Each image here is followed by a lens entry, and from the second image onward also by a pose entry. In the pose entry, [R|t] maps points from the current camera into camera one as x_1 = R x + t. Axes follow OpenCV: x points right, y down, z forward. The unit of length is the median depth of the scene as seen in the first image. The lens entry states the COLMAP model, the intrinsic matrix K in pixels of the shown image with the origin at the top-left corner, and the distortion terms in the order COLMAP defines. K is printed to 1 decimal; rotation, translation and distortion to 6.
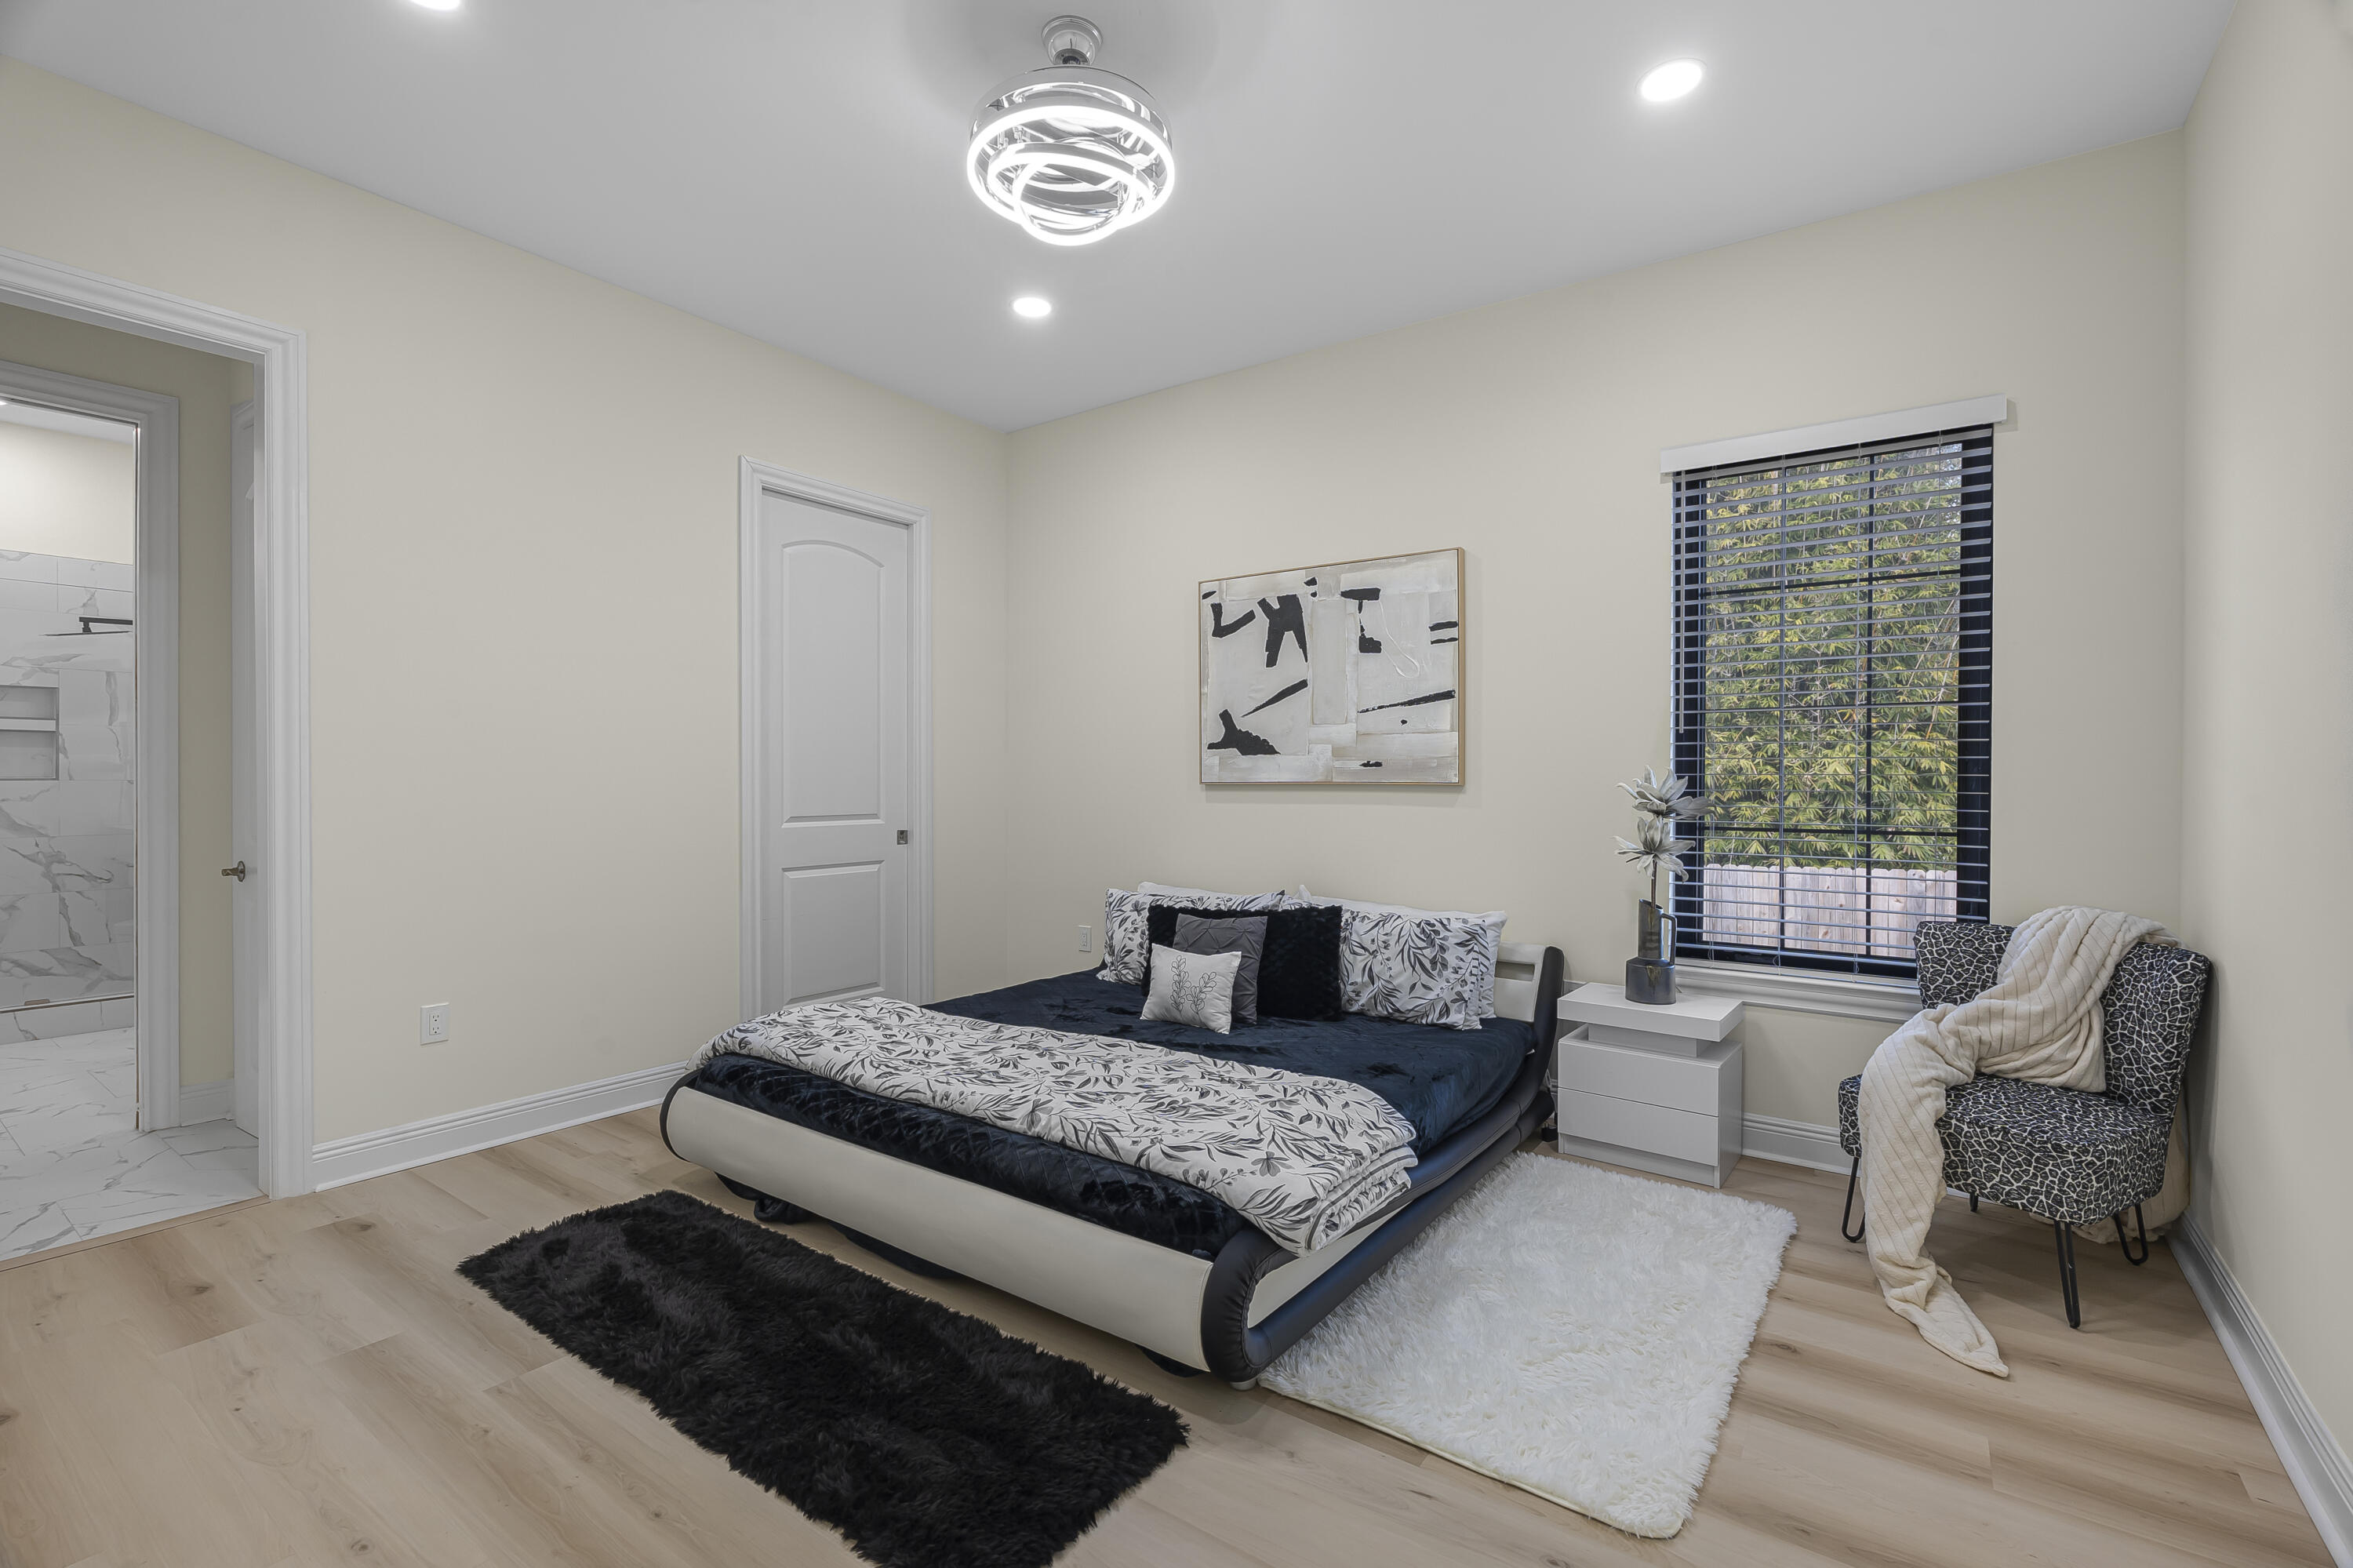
lens RADIAL K [[1044.5, 0, 1175.3], [0, 1044.5, 782.9], [0, 0, 1]] dist [-0.003667, 0.000110]
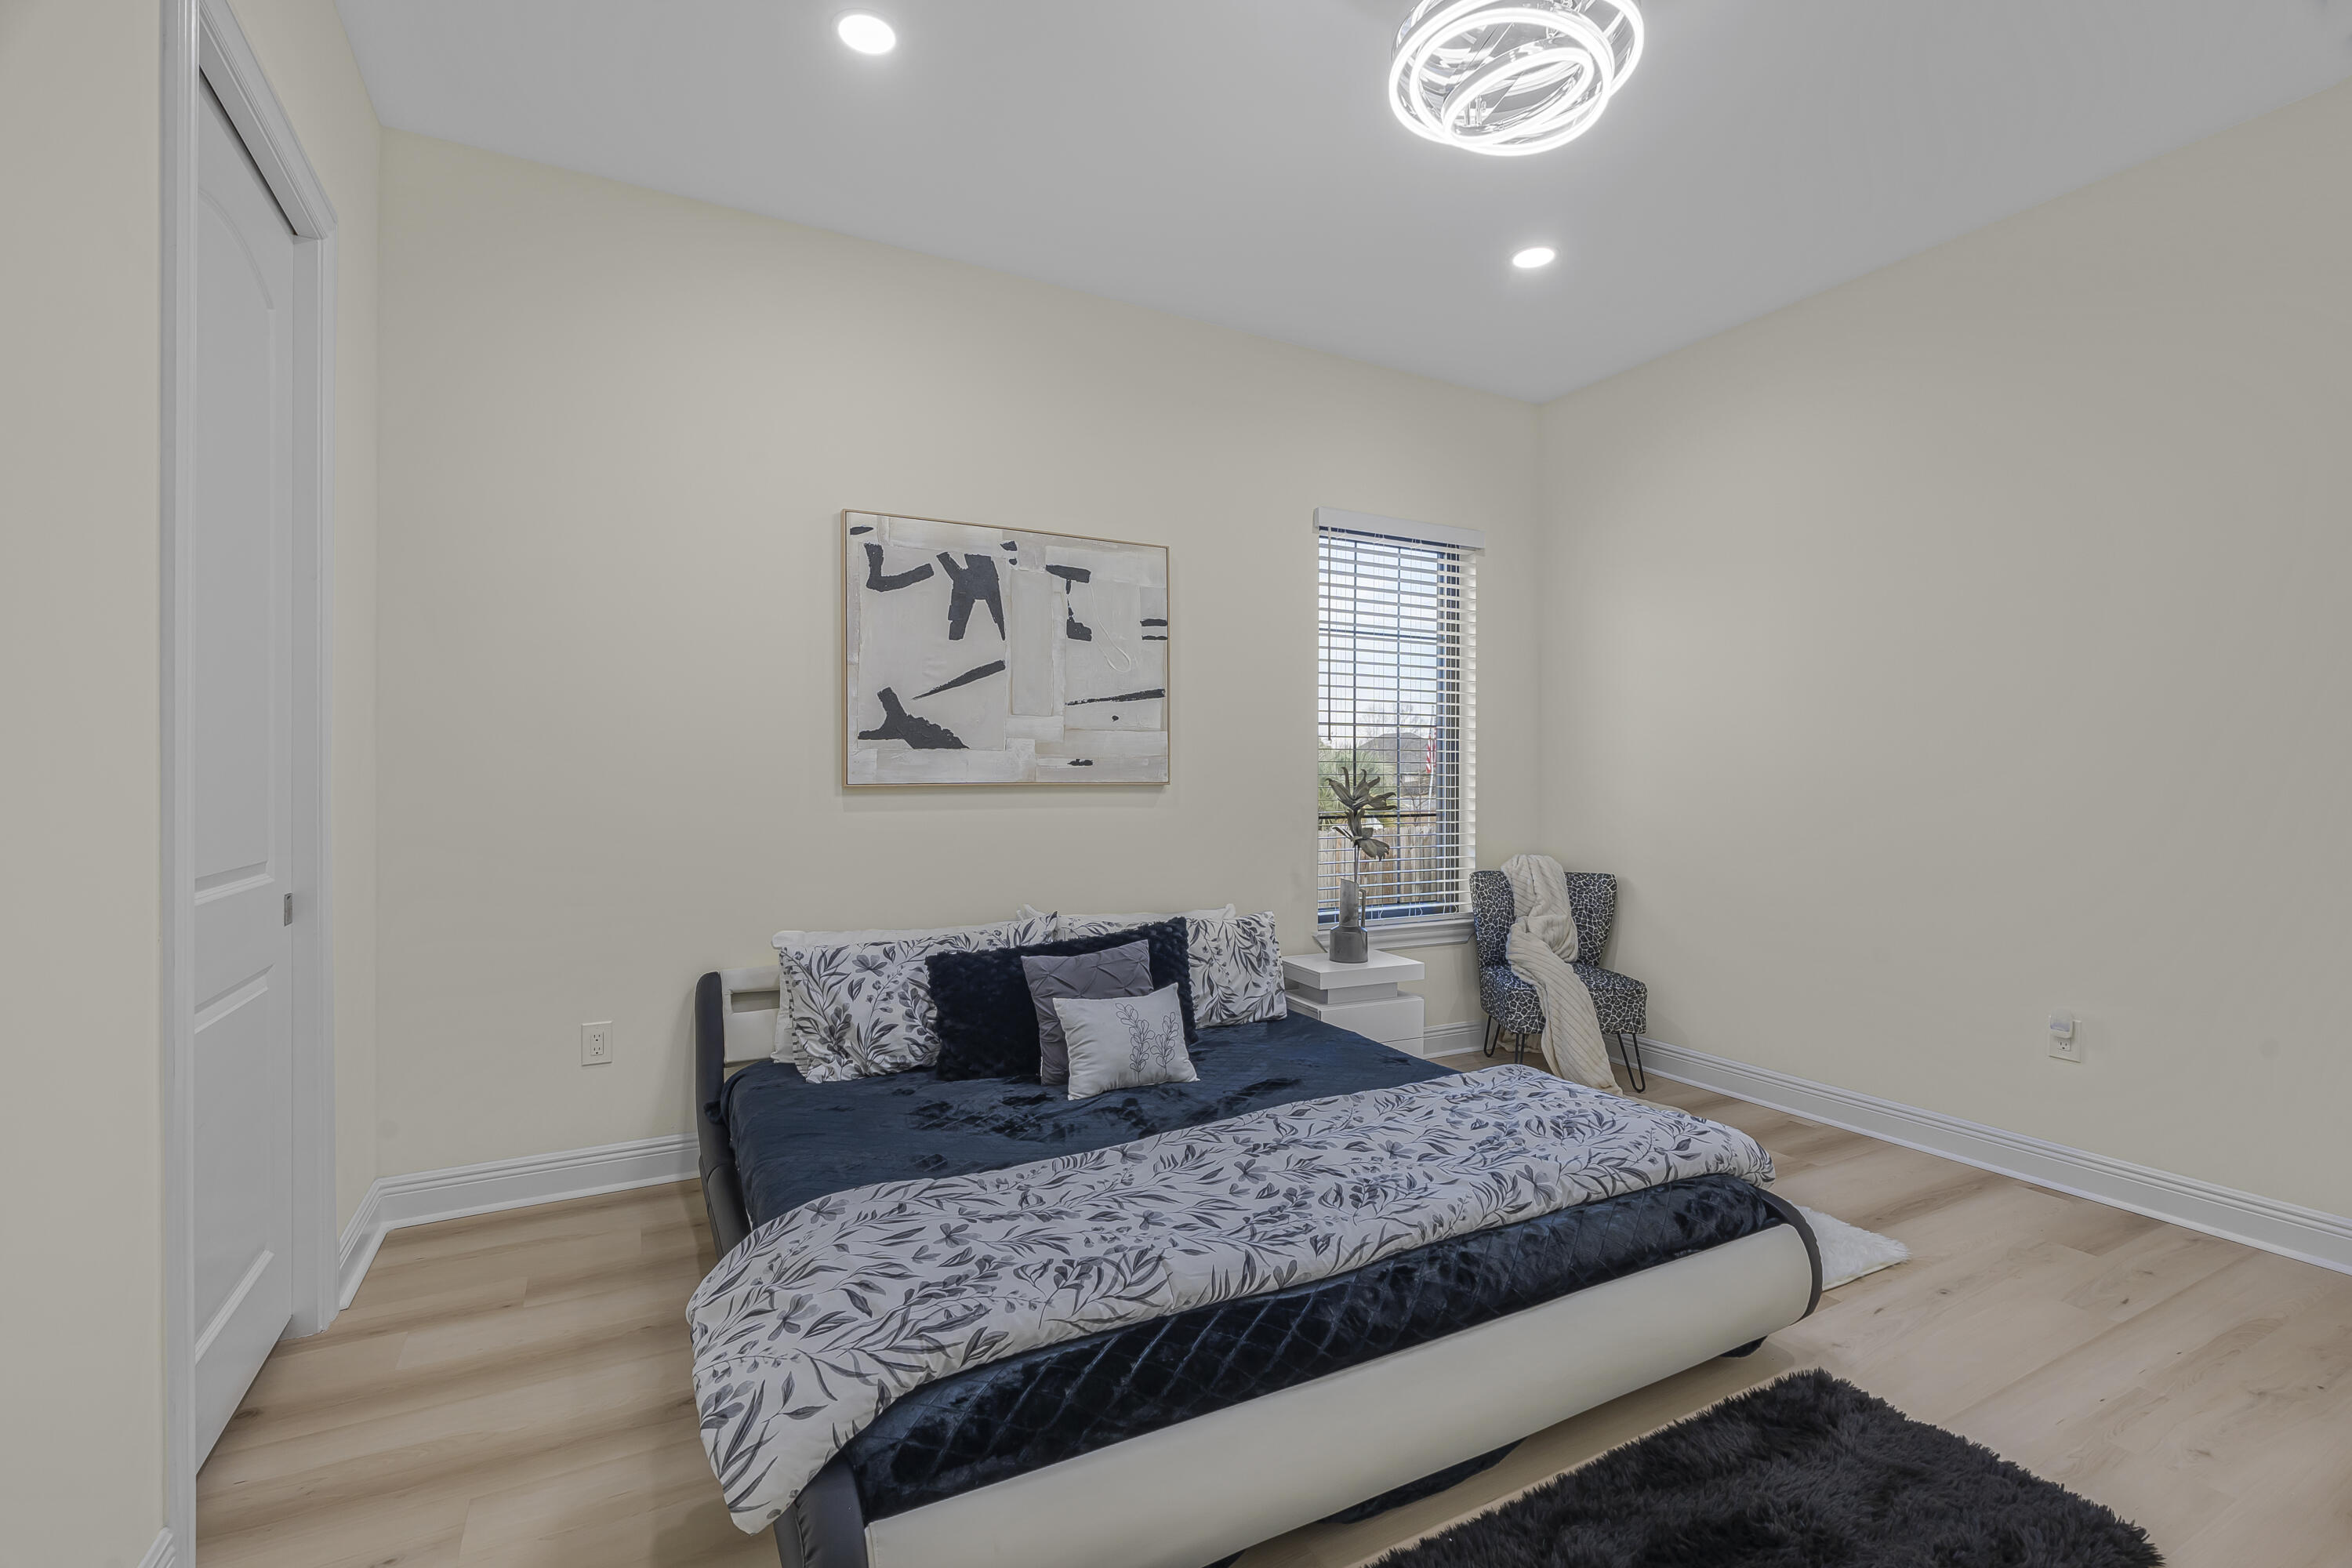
lens RADIAL K [[1044.0, 0, 1172.7], [0, 1044.0, 777.2], [0, 0, 1]] dist [-0.003667, 0.000110]
pose [[0.442202, -0.002049, 0.896913, -0.589448], [0.005892, 0.999982, -0.000621, -0.004119], [-0.896896, 0.005560, 0.442207, 0.527269]]
